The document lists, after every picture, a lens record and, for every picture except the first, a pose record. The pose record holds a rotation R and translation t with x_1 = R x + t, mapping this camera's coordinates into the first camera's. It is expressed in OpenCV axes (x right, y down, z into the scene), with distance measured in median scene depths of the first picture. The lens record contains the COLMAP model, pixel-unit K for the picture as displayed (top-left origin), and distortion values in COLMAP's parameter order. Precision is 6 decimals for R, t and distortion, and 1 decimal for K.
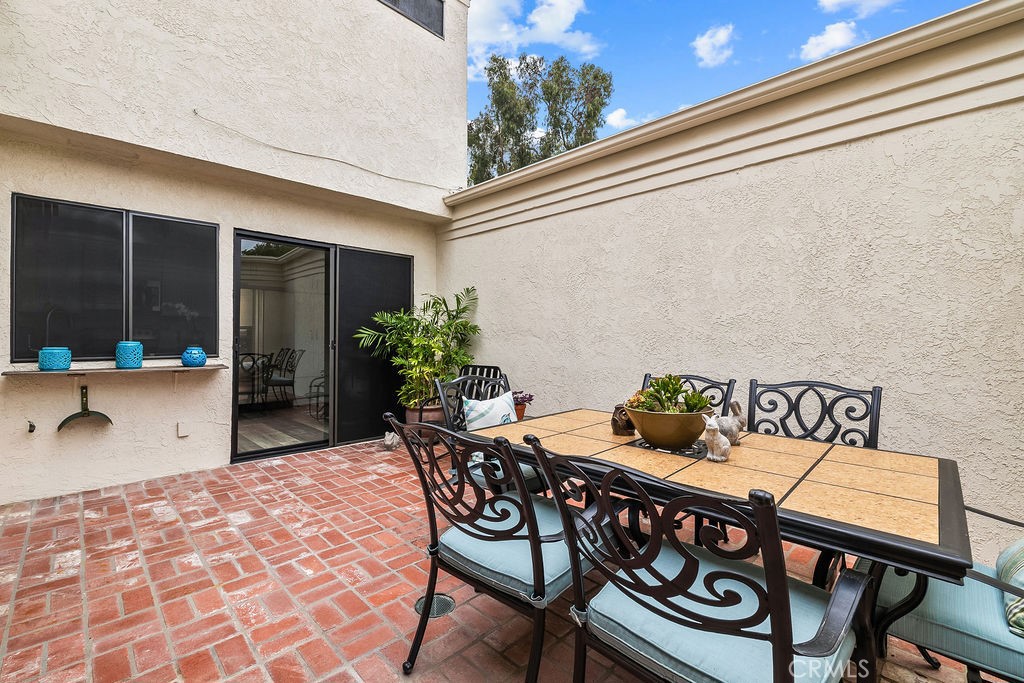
lens RADIAL K [[437.2, 0, 504.4], [0, 437.2, 331.1], [0, 0, 1]] dist [-0.000395, -0.000304]
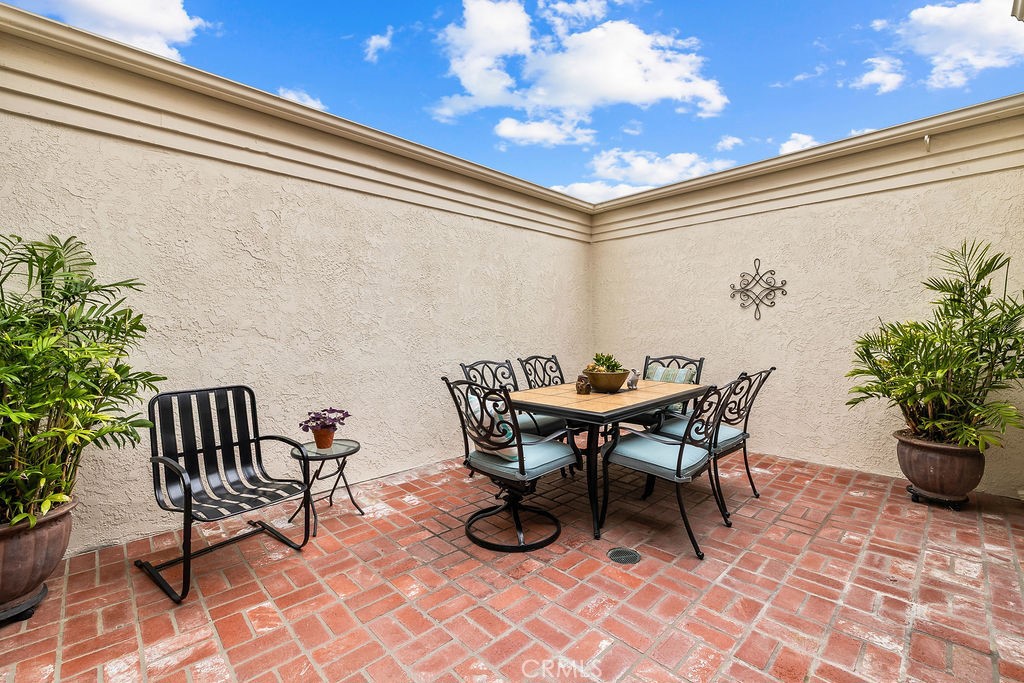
lens RADIAL K [[437.2, 0, 504.4], [0, 437.2, 331.1], [0, 0, 1]] dist [-0.000395, -0.000304]
pose [[0.013404, -0.002556, 0.999907, -0.855266], [0.002904, 0.999993, 0.002518, 0.003629], [-0.999906, 0.002870, 0.013412, 0.823460]]
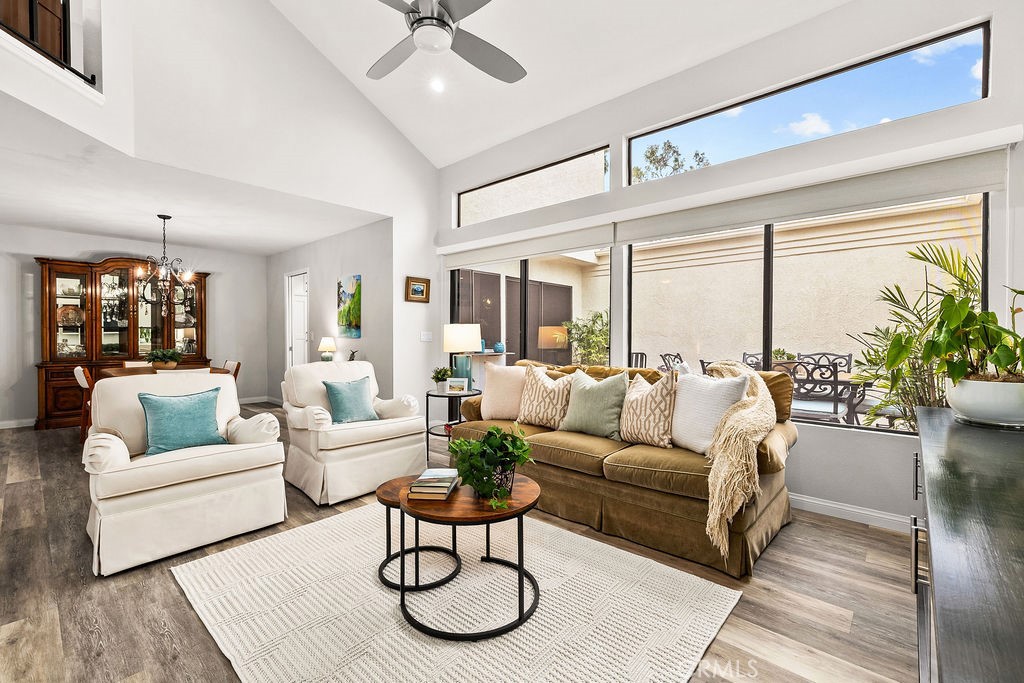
lens RADIAL K [[437.5, 0, 508.7], [0, 437.5, 339.8], [0, 0, 1]] dist [0.000616, 0.000139]
pose [[0.998023, -0.006638, 0.062496, -0.894350], [0.005691, 0.999866, 0.015327, -0.002826], [-0.062590, -0.014941, 0.997928, -0.981045]]
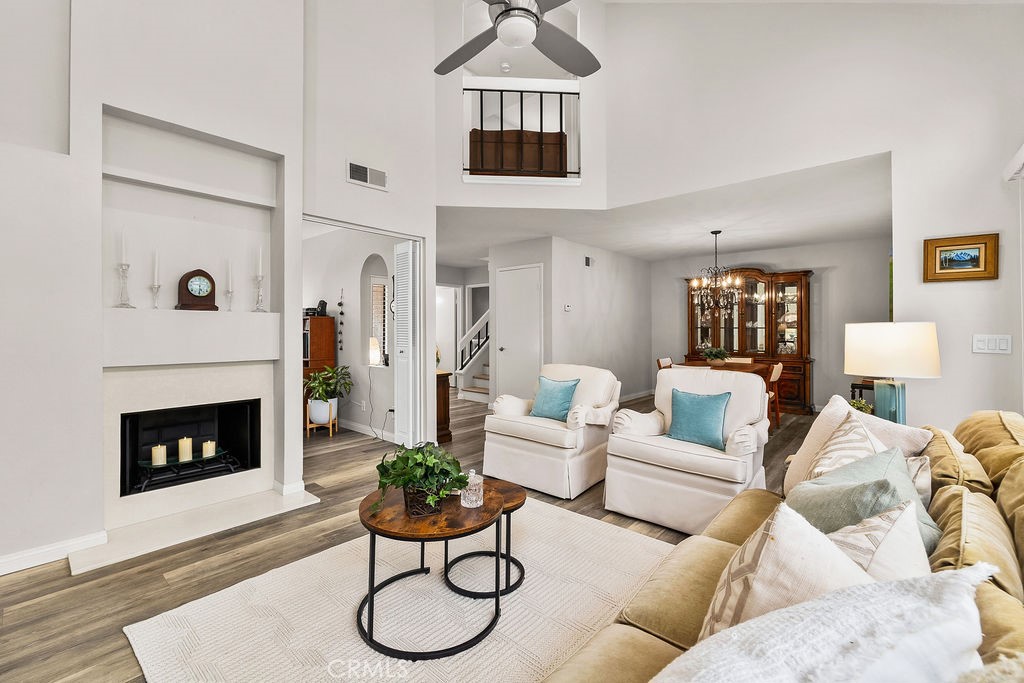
lens RADIAL K [[427.6, 0, 510.5], [0, 427.6, 333.4], [0, 0, 1]] dist [-0.000533, 0.000080]
pose [[0.072620, -0.001457, -0.997359, -0.316212], [0.002531, 0.999996, -0.001276, -0.014326], [0.997356, -0.002431, 0.072623, -0.296481]]
